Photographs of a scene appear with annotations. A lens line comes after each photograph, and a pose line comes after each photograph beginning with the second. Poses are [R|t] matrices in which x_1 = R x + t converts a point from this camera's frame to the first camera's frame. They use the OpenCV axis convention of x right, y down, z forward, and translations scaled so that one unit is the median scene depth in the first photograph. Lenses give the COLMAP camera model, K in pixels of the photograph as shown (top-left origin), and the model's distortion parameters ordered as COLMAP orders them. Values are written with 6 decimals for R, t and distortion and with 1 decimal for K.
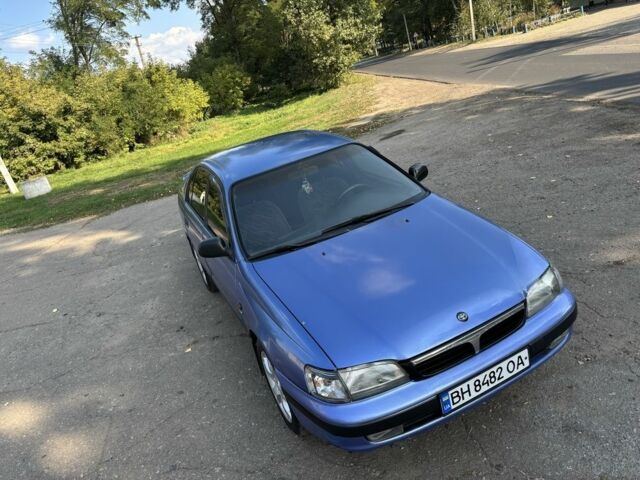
lens RADIAL K [[492.5, 0, 321.9], [0, 492.5, 232.3], [0, 0, 1]] dist [0.014496, 0.000645]
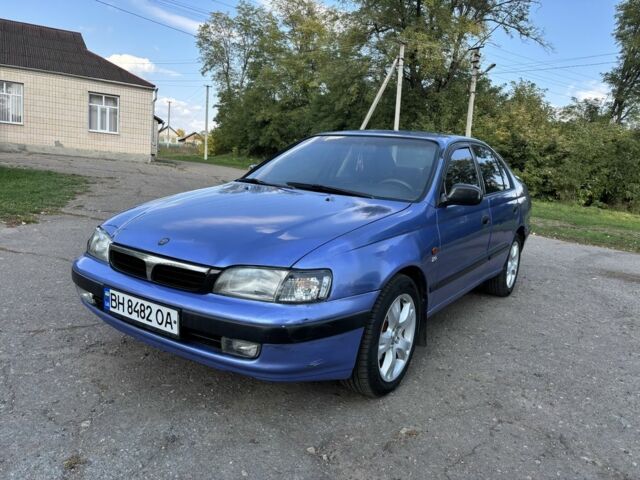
lens RADIAL K [[488.6, 0, 322.1], [0, 488.6, 241.4], [0, 0, 1]] dist [0.054933, -0.065198]
pose [[0.499975, 0.409737, -0.762982, 0.112661], [-0.474510, 0.866596, 0.154438, -0.011392], [0.724476, 0.284827, 0.627700, 0.061848]]
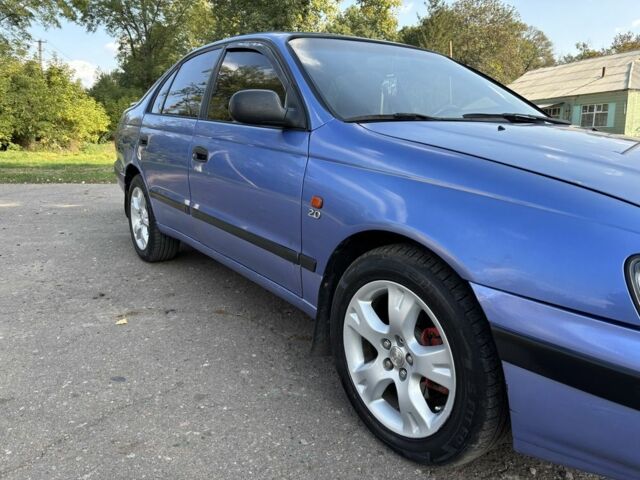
lens RADIAL K [[493.7, 0, 330.7], [0, 493.7, 230.2], [0, 0, 1]] dist [0.051348, -0.077284]
pose [[0.949396, 0.200259, 0.241959, -0.037319], [-0.157141, 0.969876, -0.186137, 0.037936], [-0.271946, 0.138696, 0.952265, 0.070152]]
